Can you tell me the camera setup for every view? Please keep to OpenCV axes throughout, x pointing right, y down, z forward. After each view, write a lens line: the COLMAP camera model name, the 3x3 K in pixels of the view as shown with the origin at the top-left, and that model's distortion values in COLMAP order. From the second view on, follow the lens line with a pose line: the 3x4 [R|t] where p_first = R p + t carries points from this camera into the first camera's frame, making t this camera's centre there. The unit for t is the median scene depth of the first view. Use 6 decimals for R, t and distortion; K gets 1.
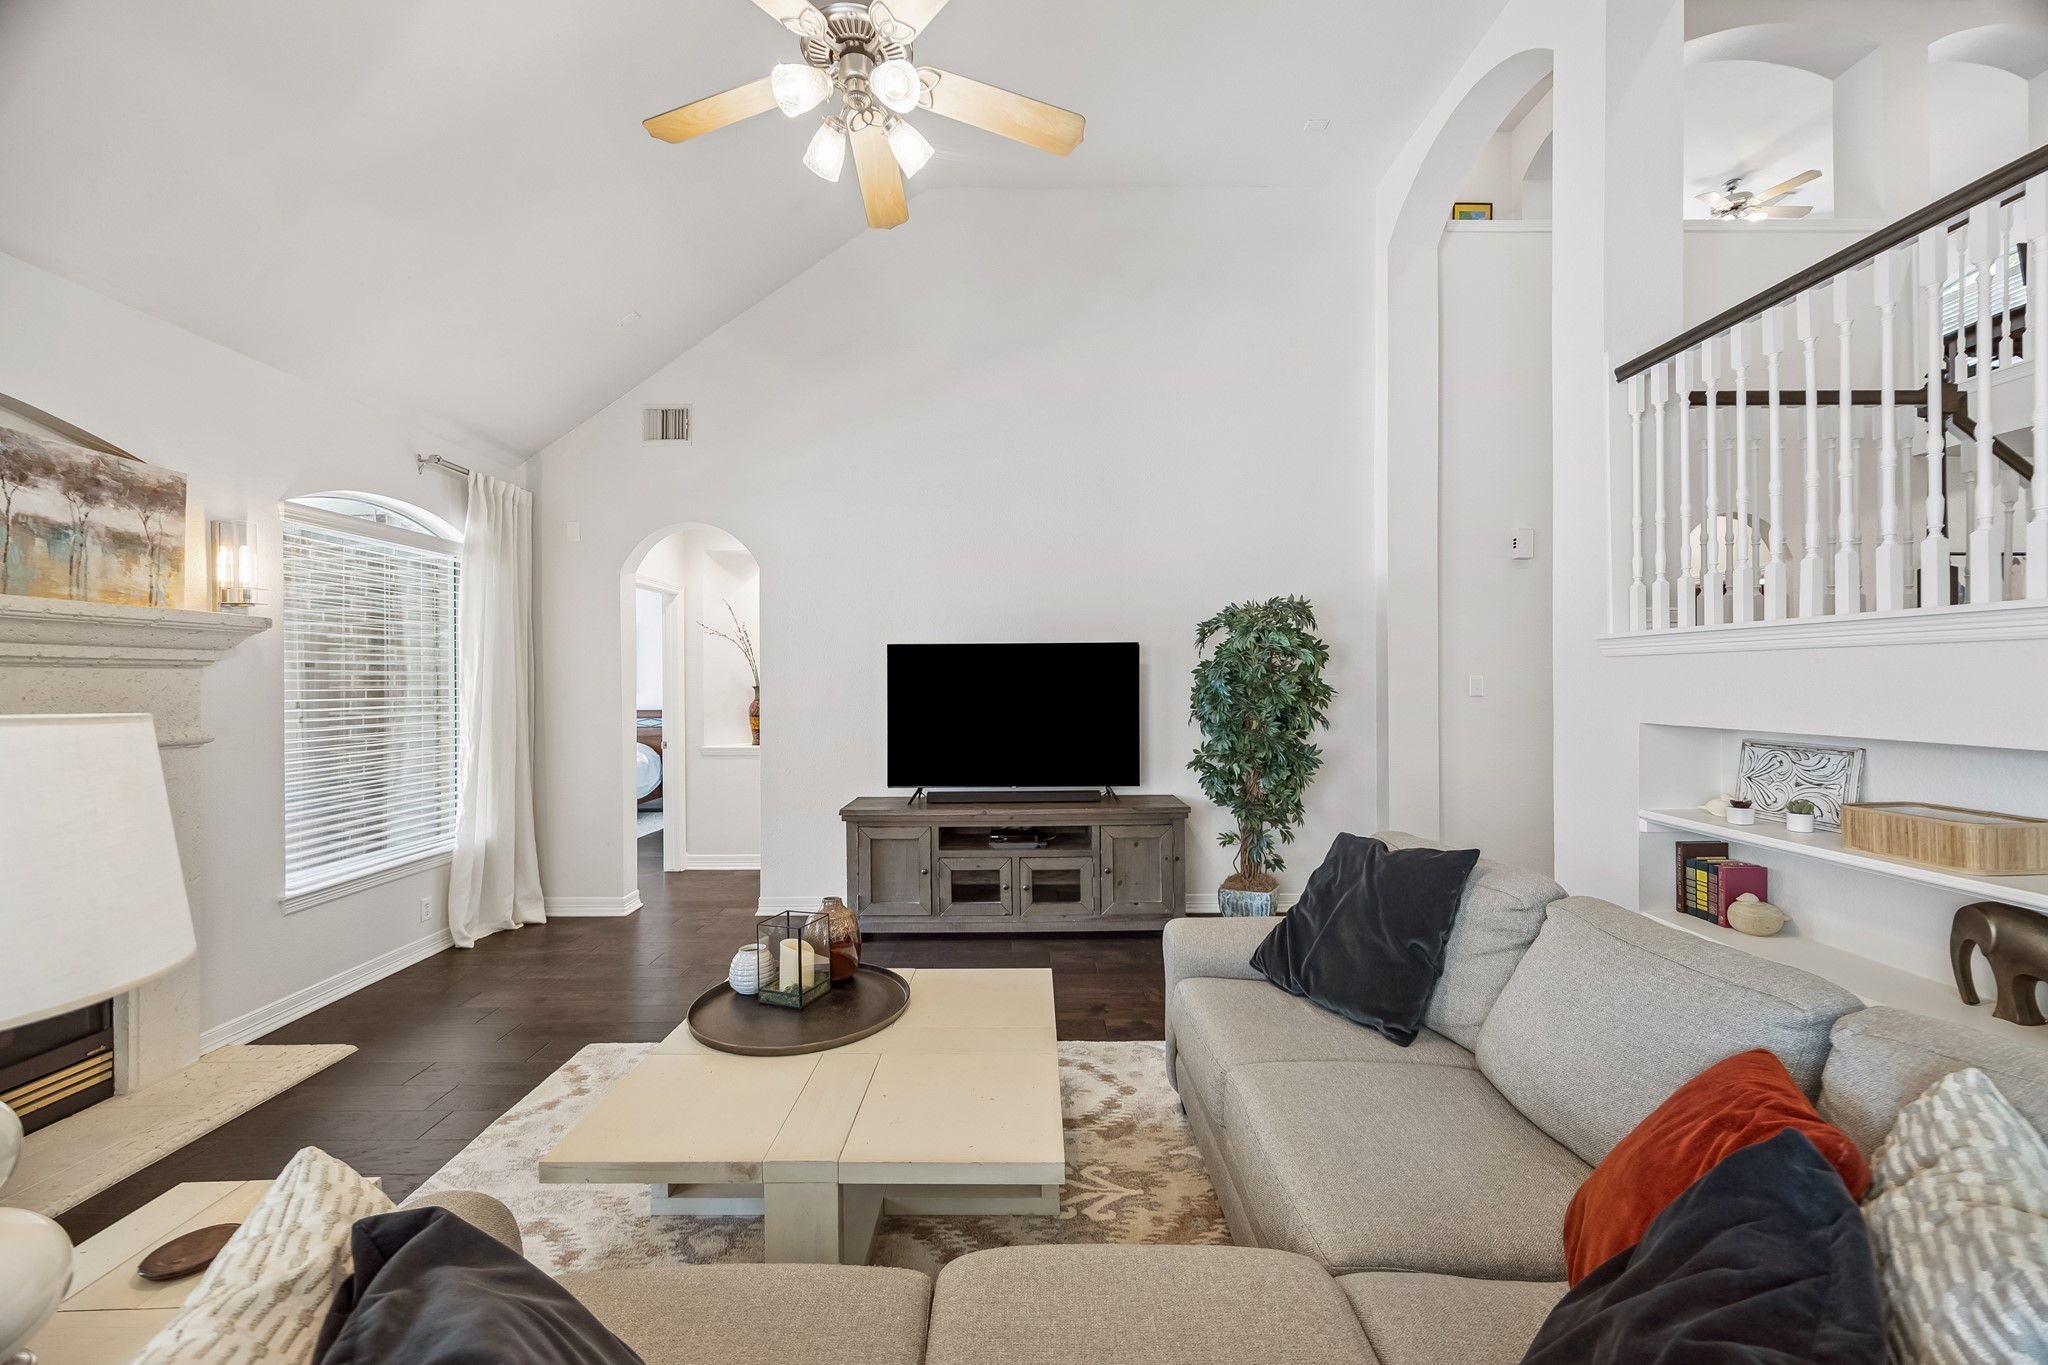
lens RADIAL K [[791.0, 0, 1023.9], [0, 791.0, 679.8], [0, 0, 1]] dist [-0.000701, 0.000173]
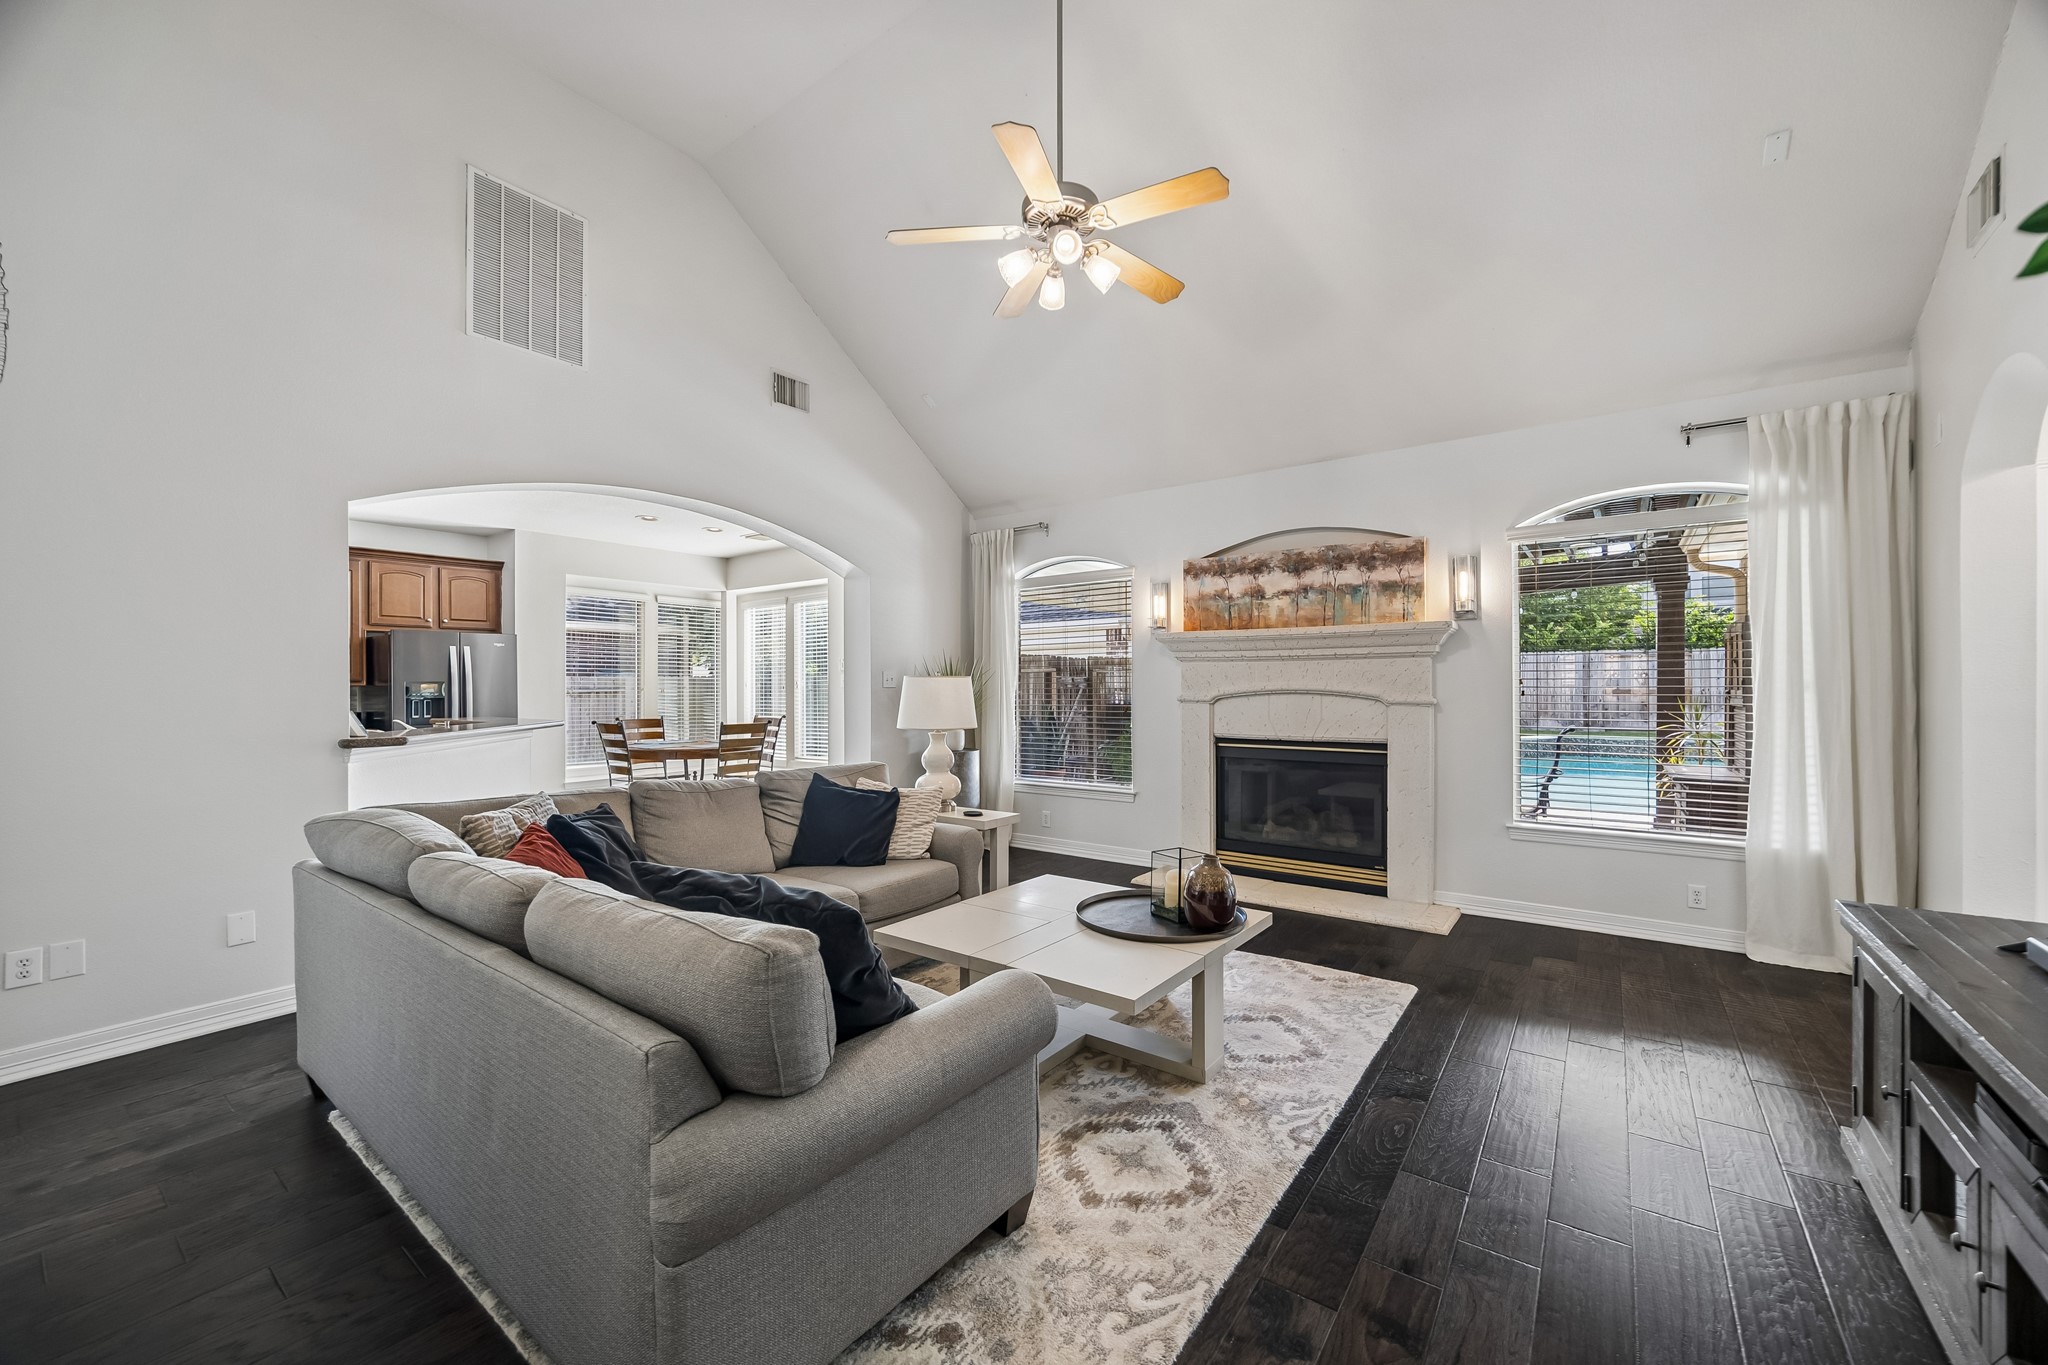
lens RADIAL K [[791.0, 0, 1029.3], [0, 791.0, 687.8], [0, 0, 1]] dist [-0.000701, 0.000173]
pose [[-0.593254, 0.013301, -0.804906, 0.762686], [0.010506, 0.999906, 0.008780, 0.026821], [0.804947, -0.003248, -0.593338, 1.399273]]
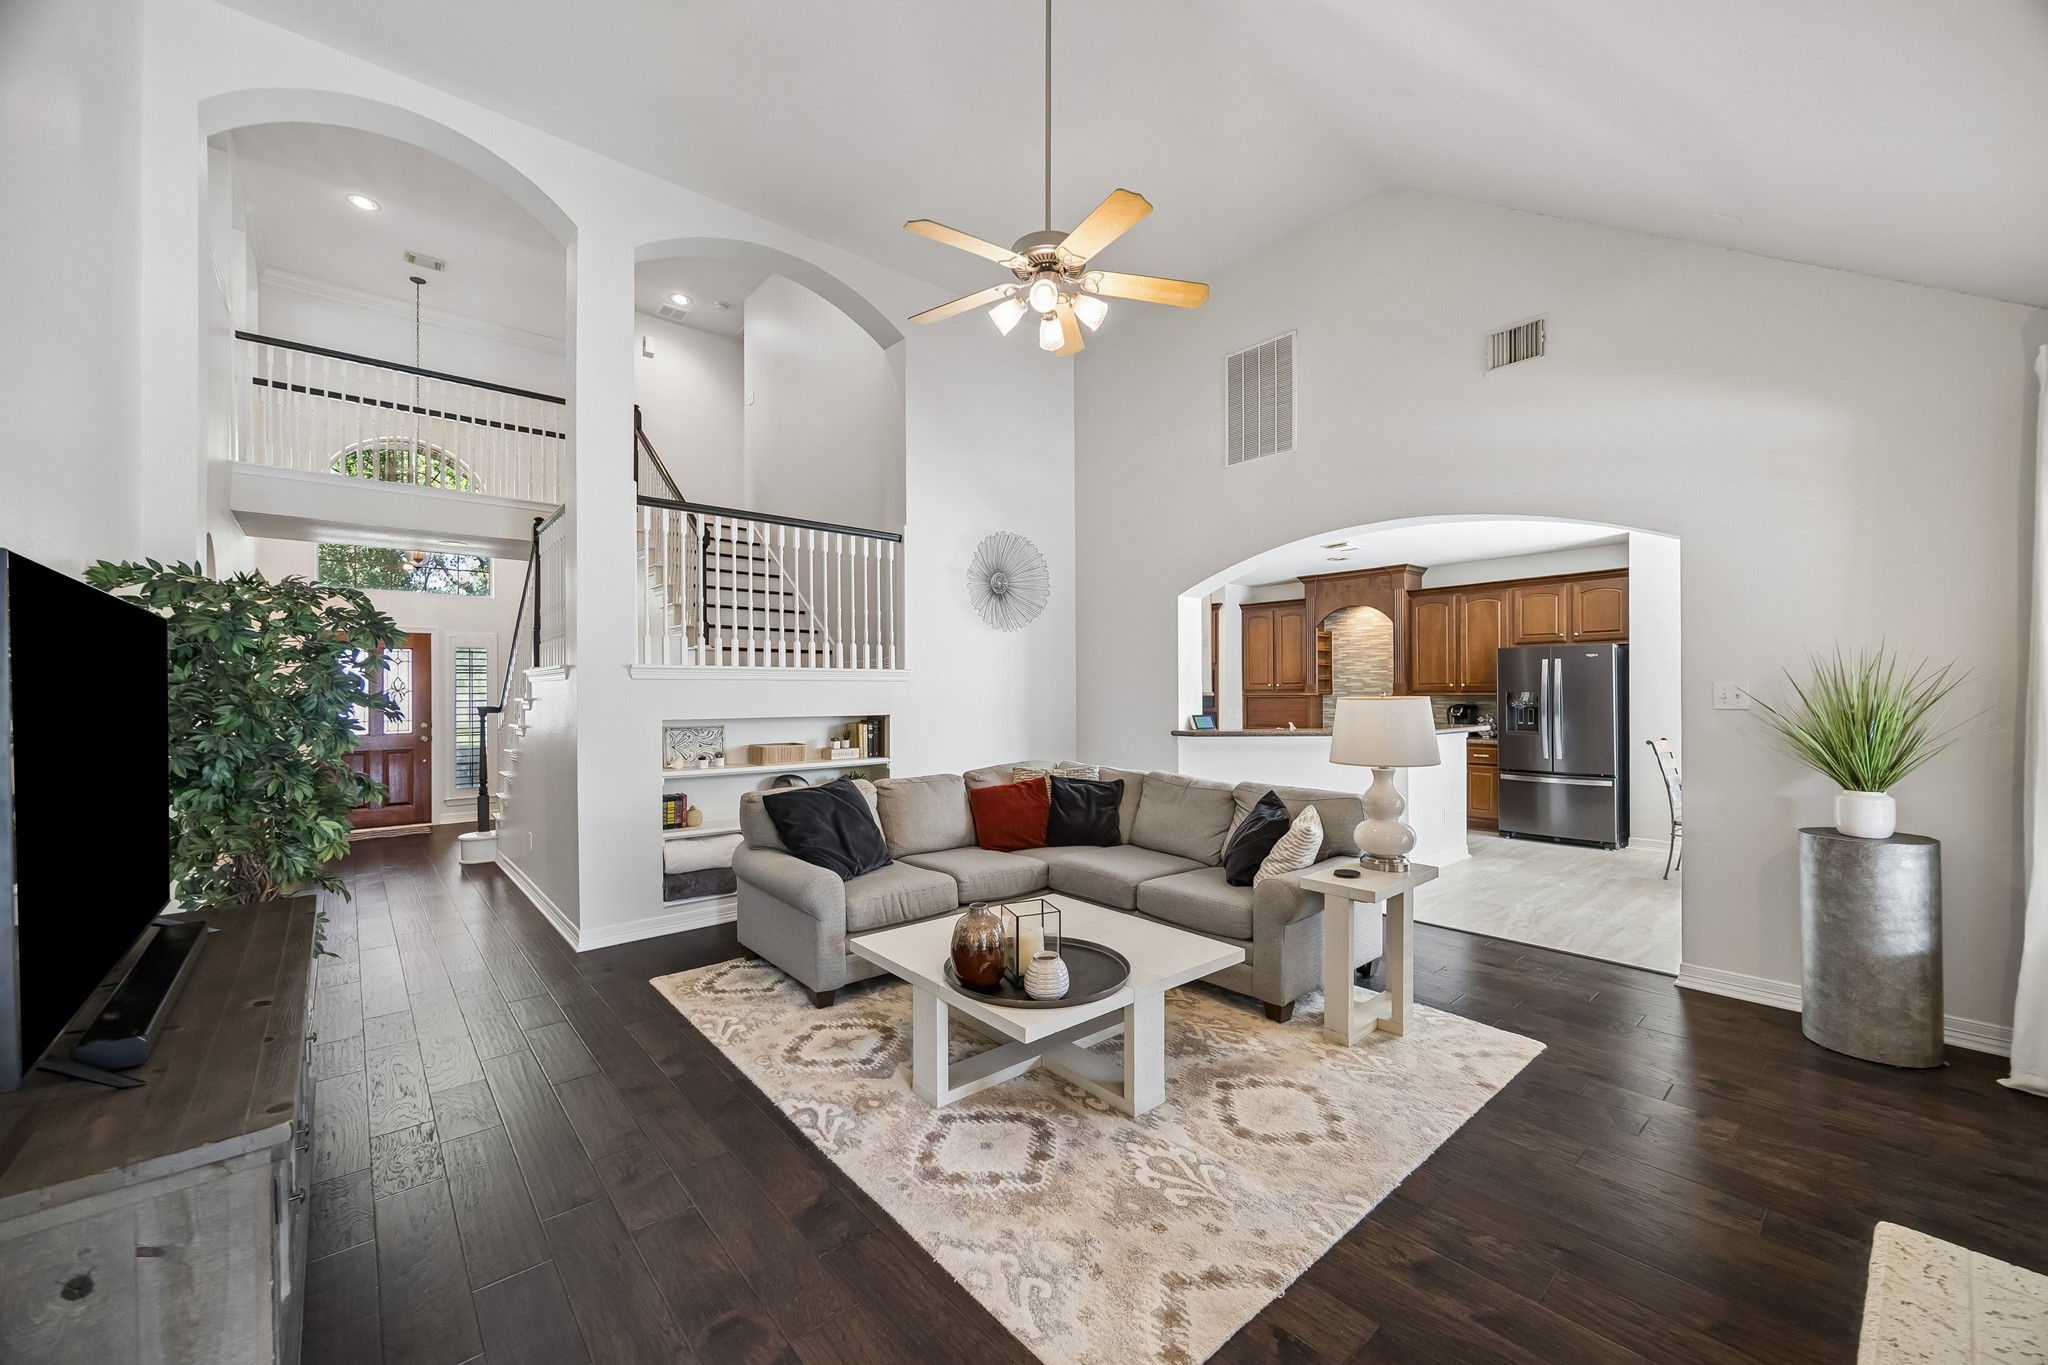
lens RADIAL K [[791.0, 0, 1024.8], [0, 791.0, 686.6], [0, 0, 1]] dist [-0.000701, 0.000173]
pose [[-0.653475, 0.013936, 0.756819, -1.011653], [0.007126, 0.999899, -0.012259, 0.010329], [-0.756914, -0.002618, -0.653509, 1.559407]]
